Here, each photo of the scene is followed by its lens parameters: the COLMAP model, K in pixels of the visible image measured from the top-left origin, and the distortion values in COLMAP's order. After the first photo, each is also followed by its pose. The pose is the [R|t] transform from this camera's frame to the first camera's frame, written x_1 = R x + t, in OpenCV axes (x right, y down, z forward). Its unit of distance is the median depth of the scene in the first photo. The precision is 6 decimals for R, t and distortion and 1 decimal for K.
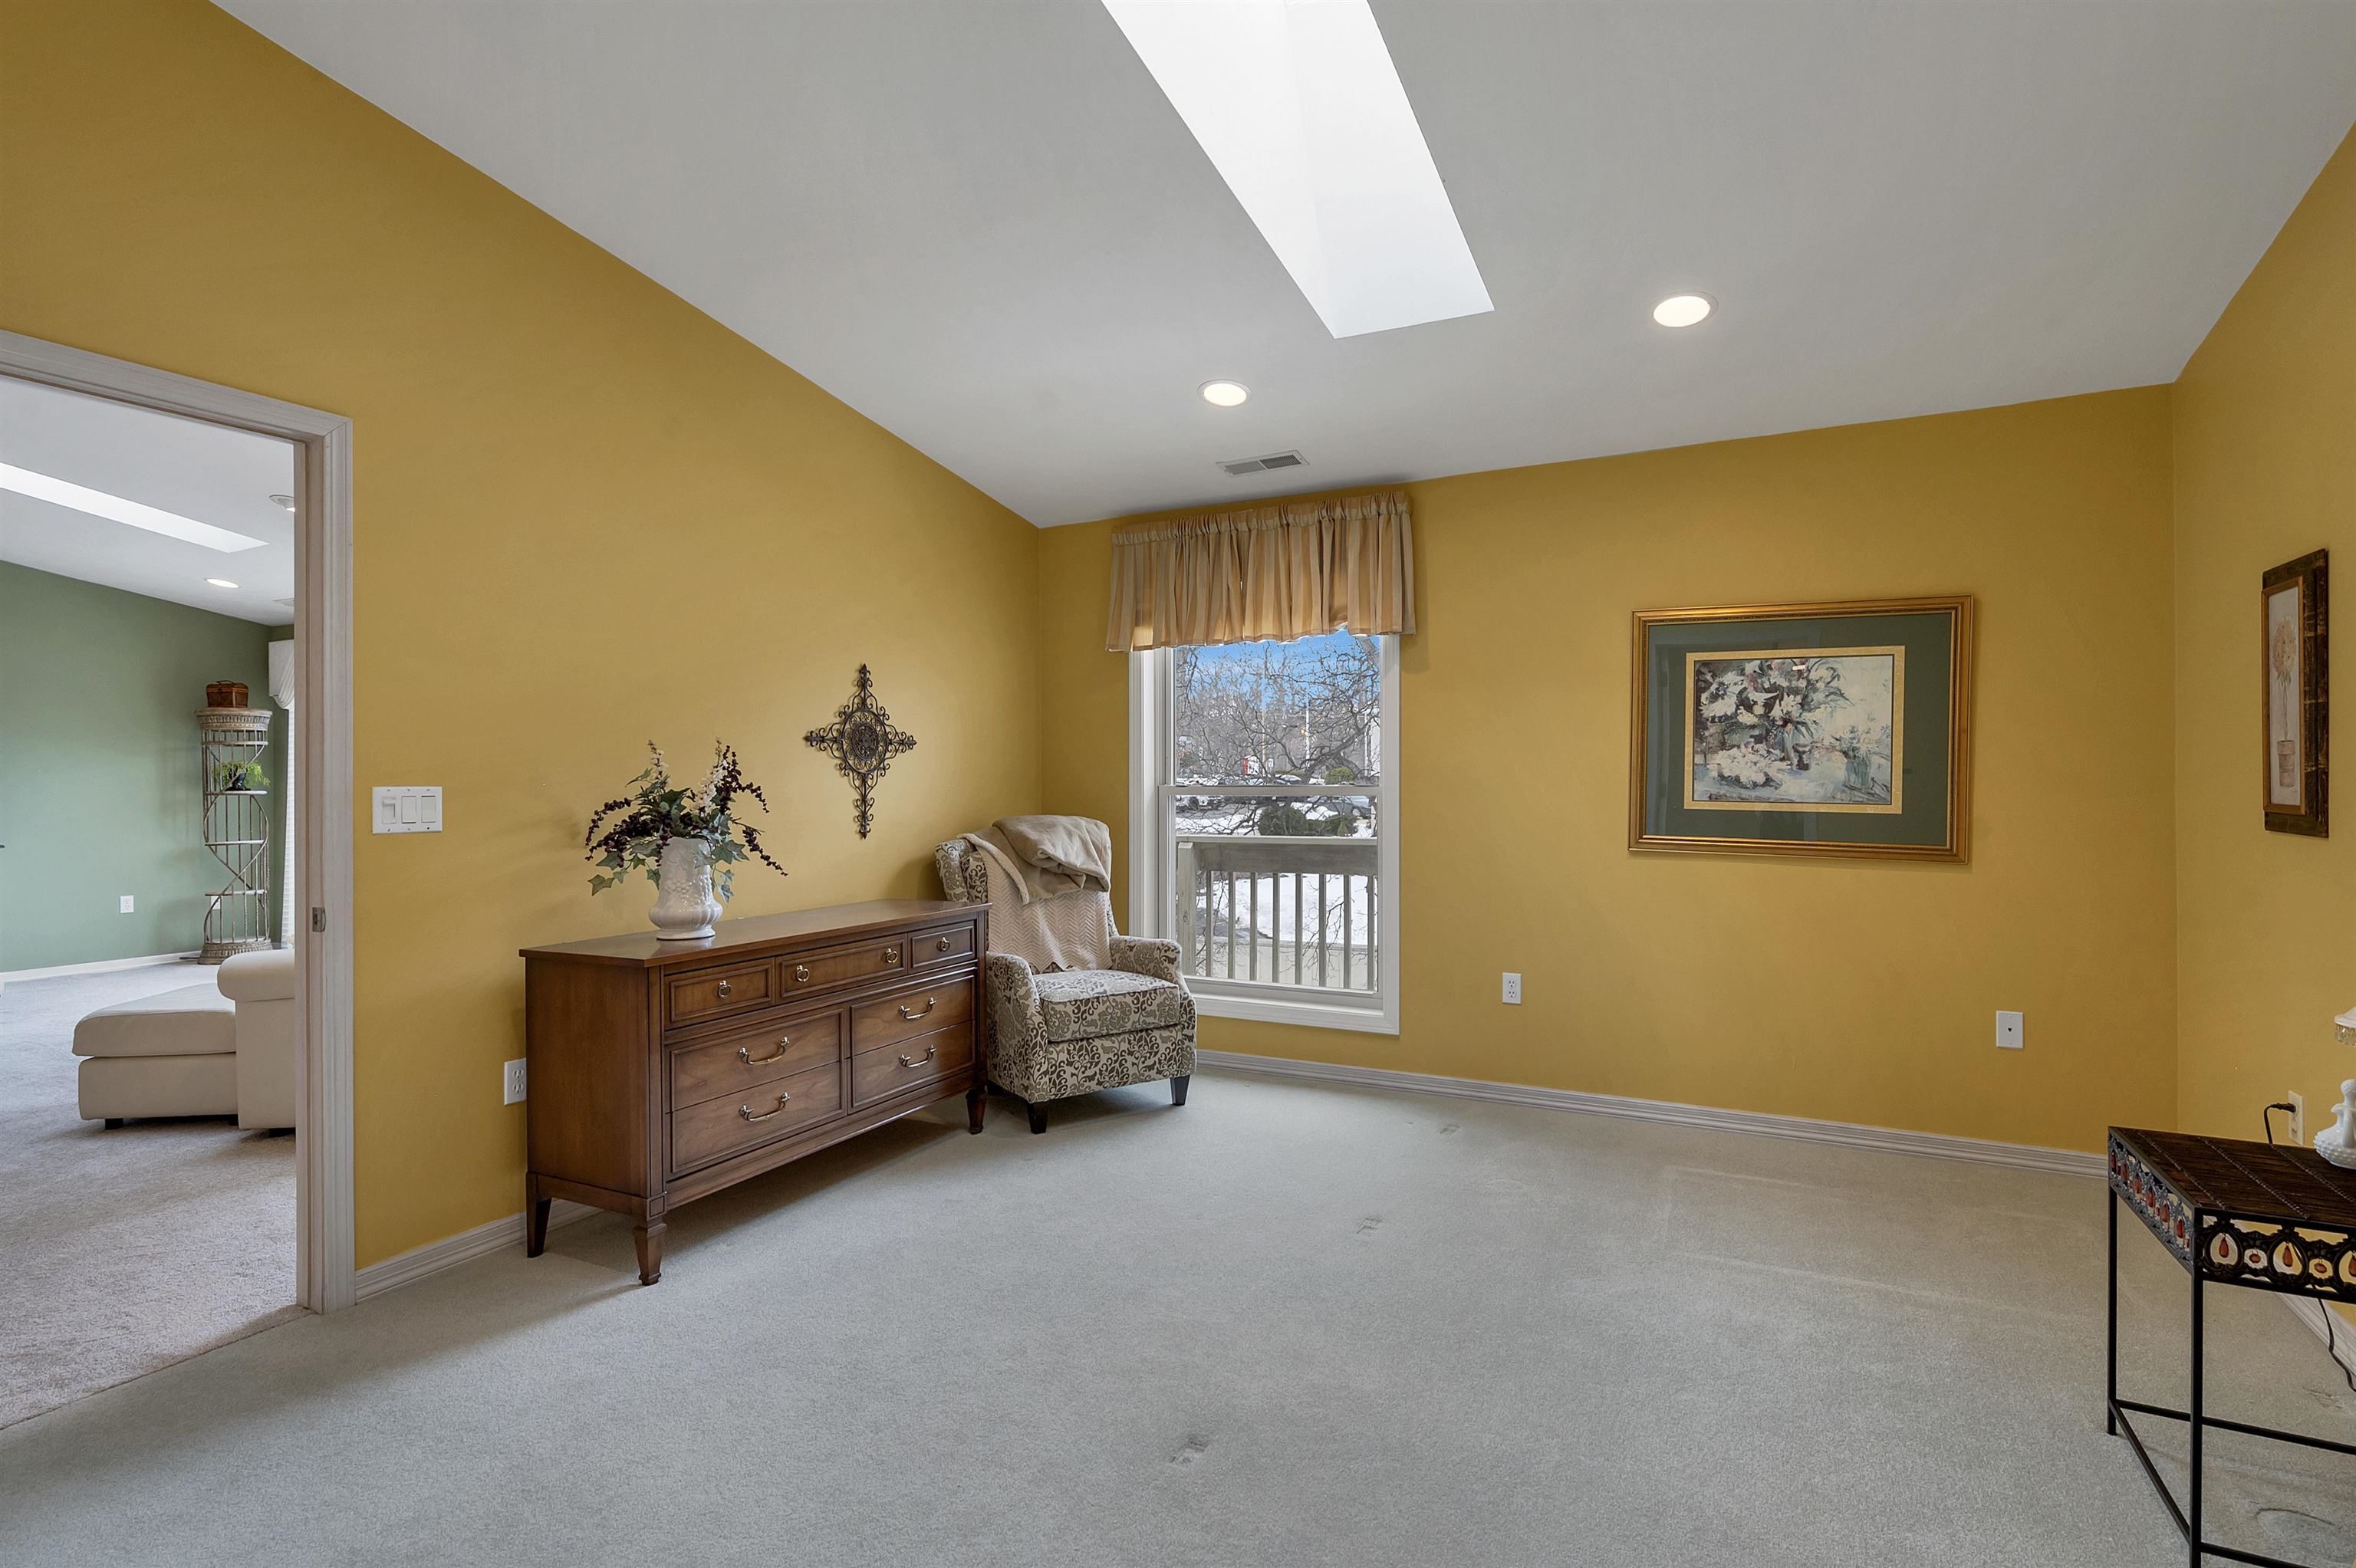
lens RADIAL K [[1142.8, 0, 1180.4], [0, 1142.8, 798.1], [0, 0, 1]] dist [0.005248, 0.000406]
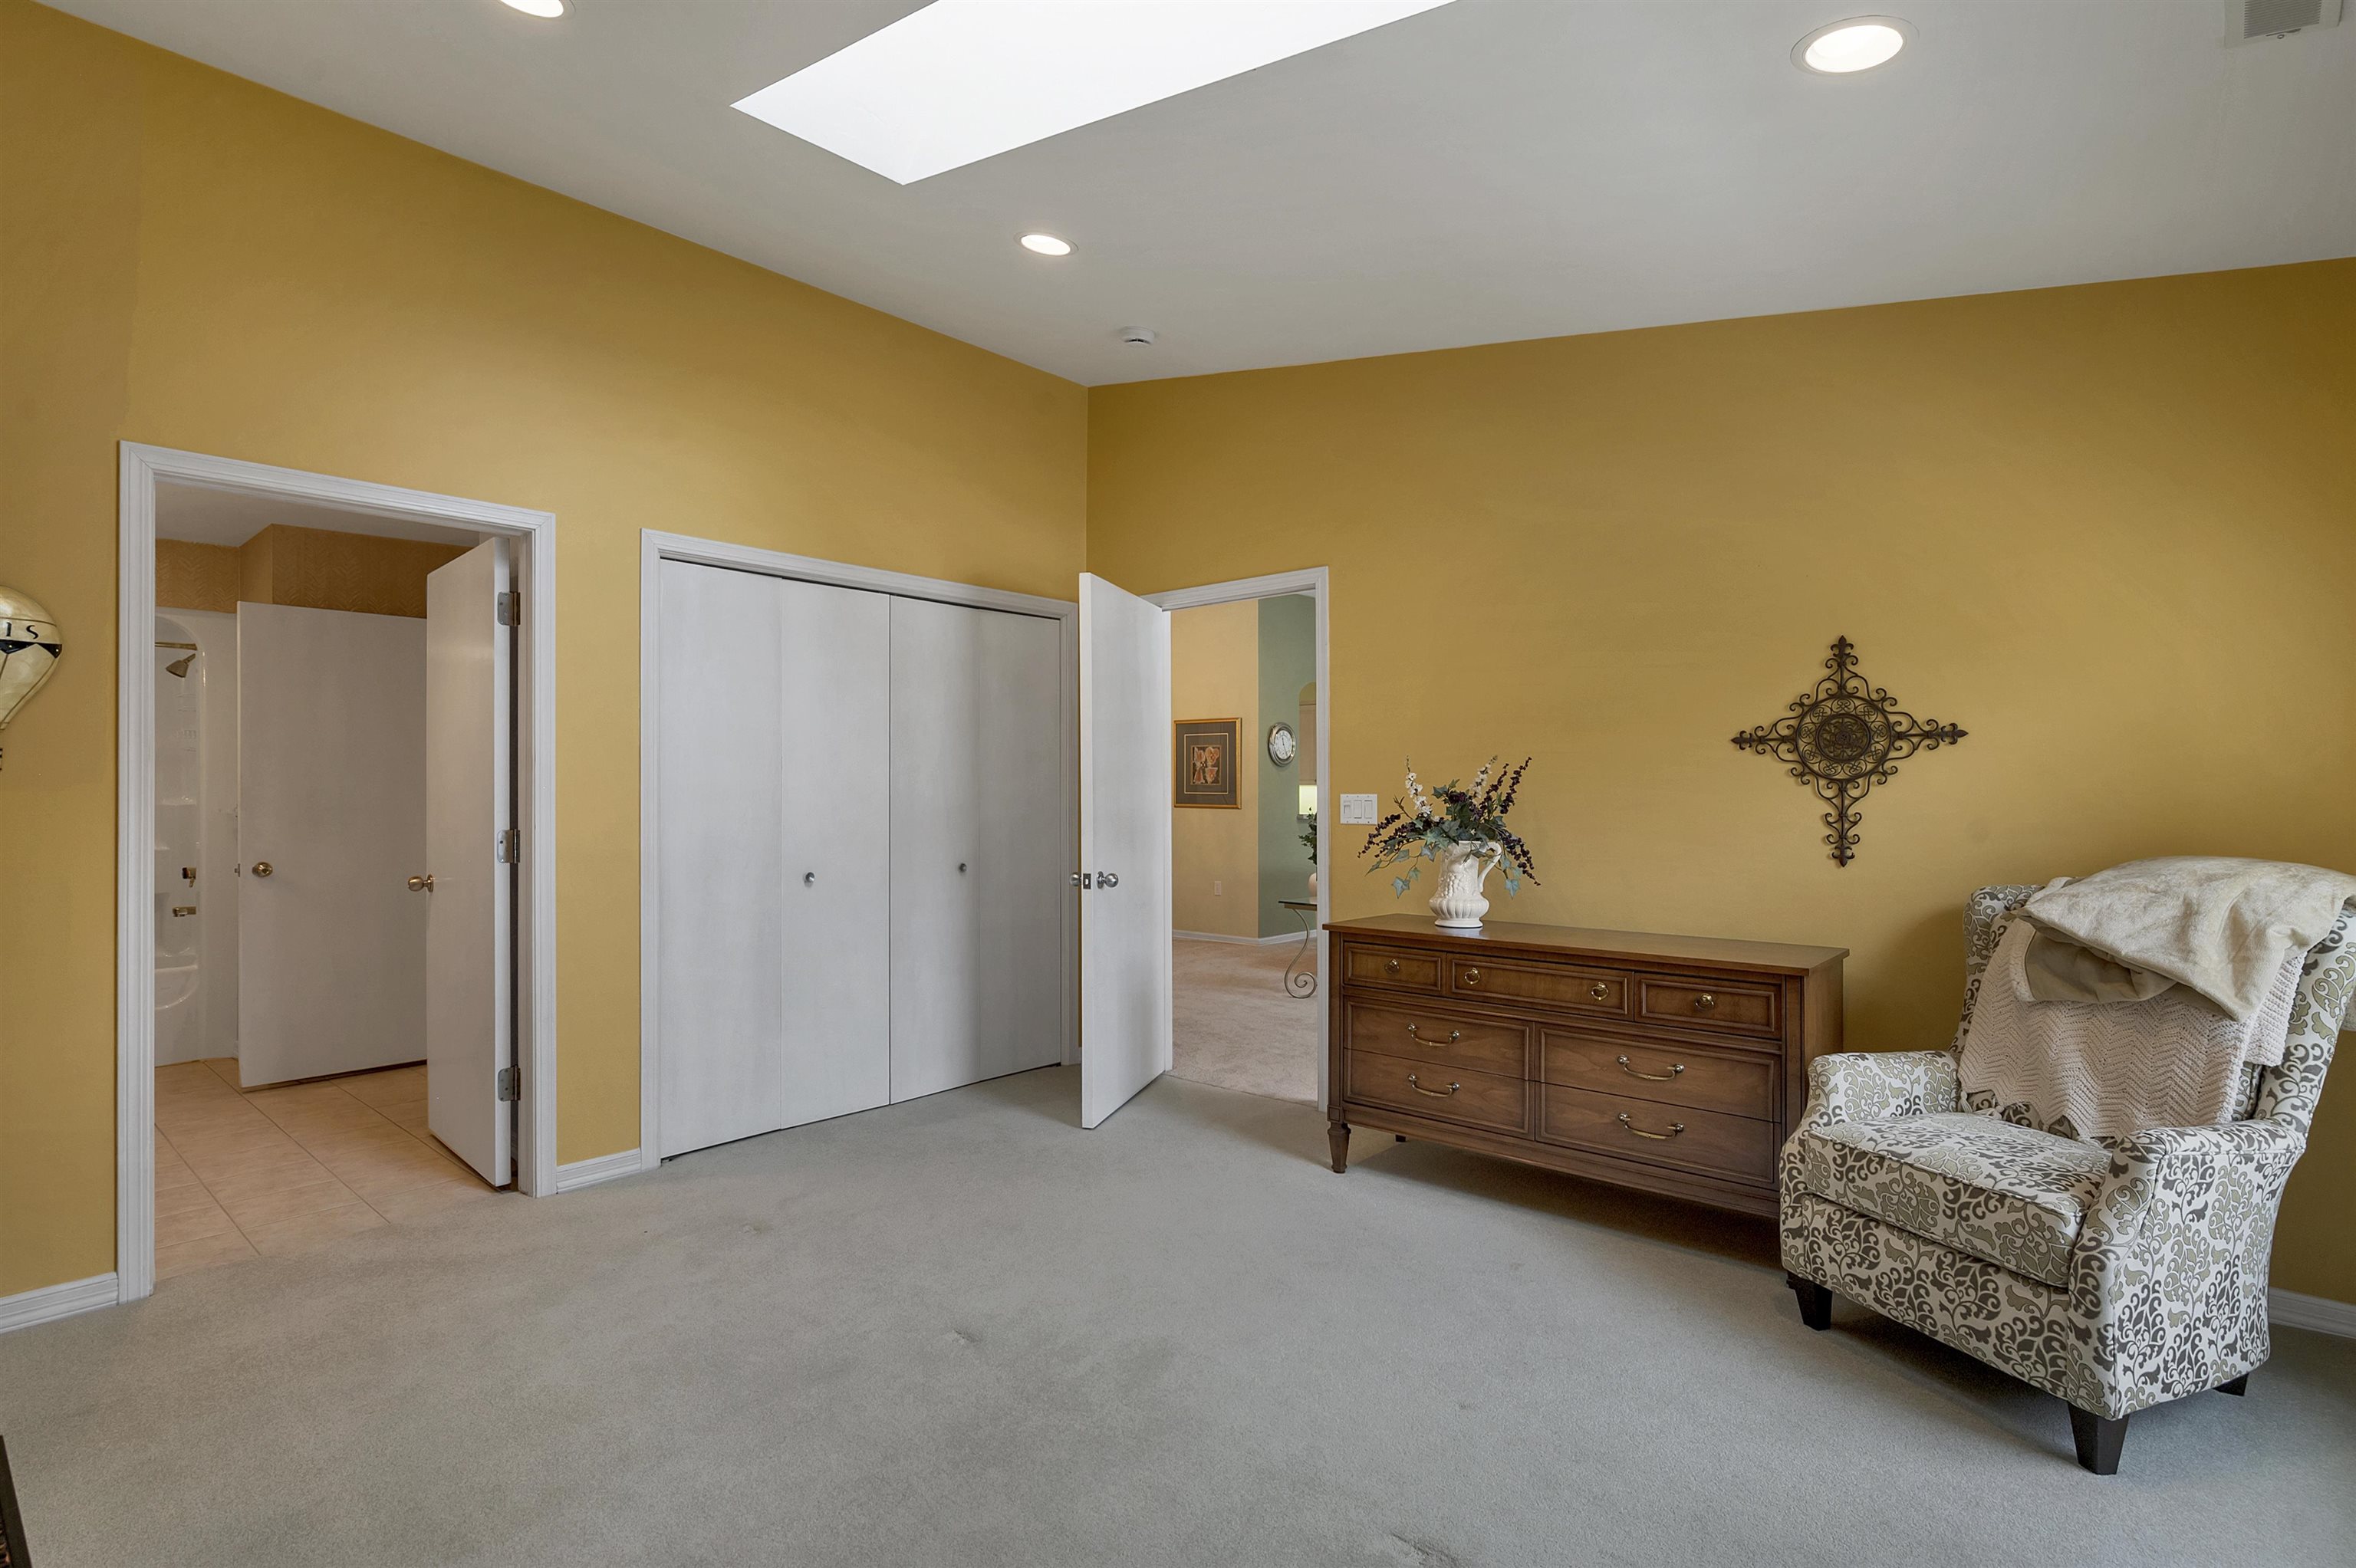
lens RADIAL K [[1142.8, 0, 1192.9], [0, 1142.8, 769.7], [0, 0, 1]] dist [0.005248, 0.000406]
pose [[-0.288486, -0.013539, -0.957389, 0.573703], [-0.011166, 0.999880, -0.010775, -0.015957], [0.957419, 0.007582, -0.288602, 0.813535]]
